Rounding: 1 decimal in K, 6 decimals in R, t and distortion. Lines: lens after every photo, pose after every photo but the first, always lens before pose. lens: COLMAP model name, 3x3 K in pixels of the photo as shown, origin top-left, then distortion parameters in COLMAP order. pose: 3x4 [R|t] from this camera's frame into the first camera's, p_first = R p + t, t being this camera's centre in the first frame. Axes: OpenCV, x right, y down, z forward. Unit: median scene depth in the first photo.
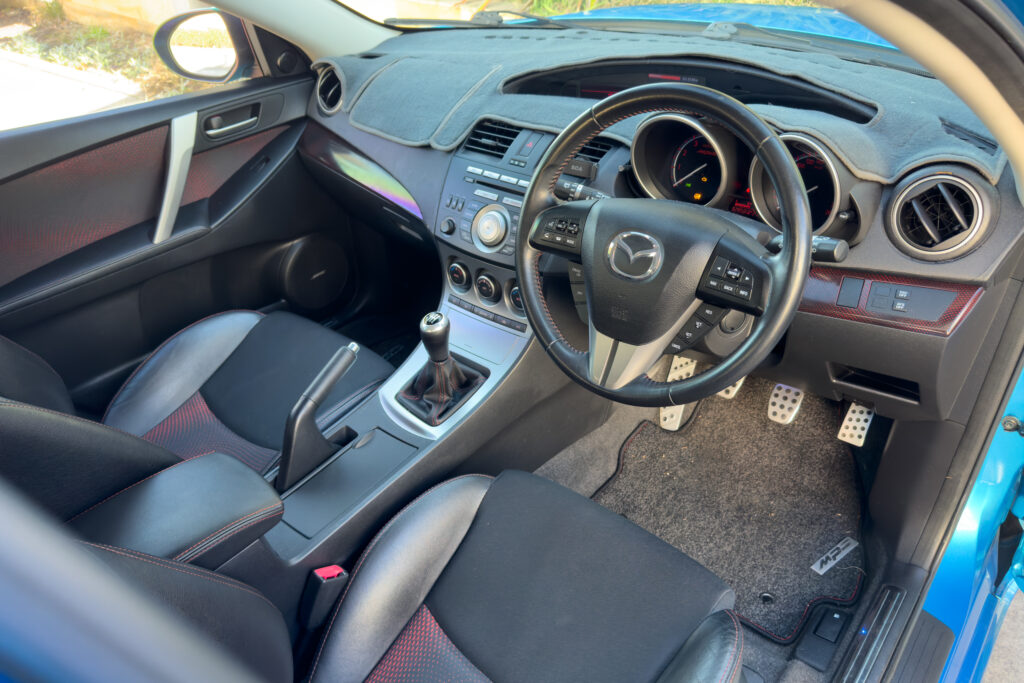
lens RADIAL K [[698.9, 0, 514.1], [0, 698.9, 364.6], [0, 0, 1]] dist [0.183782, -0.363755]
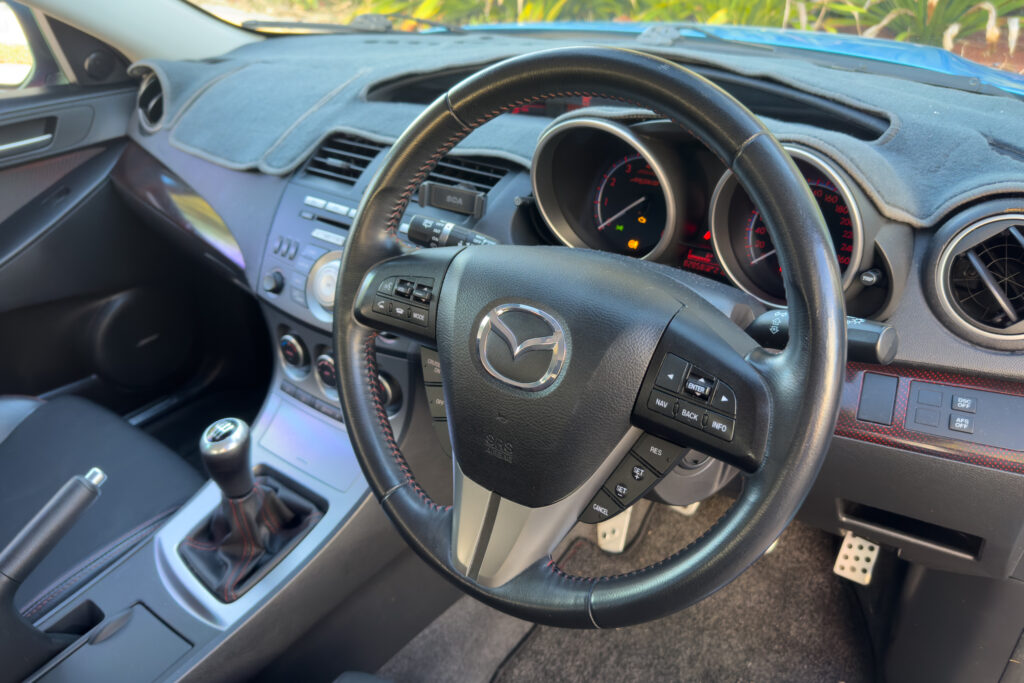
lens RADIAL K [[722.3, 0, 520.1], [0, 722.3, 339.0], [0, 0, 1]] dist [0.098413, -0.148969]
pose [[0.996719, -0.001575, 0.080920, 0.089038], [0.009739, 0.994879, -0.100598, -0.073936], [-0.080347, 0.101056, 0.991631, 0.314307]]
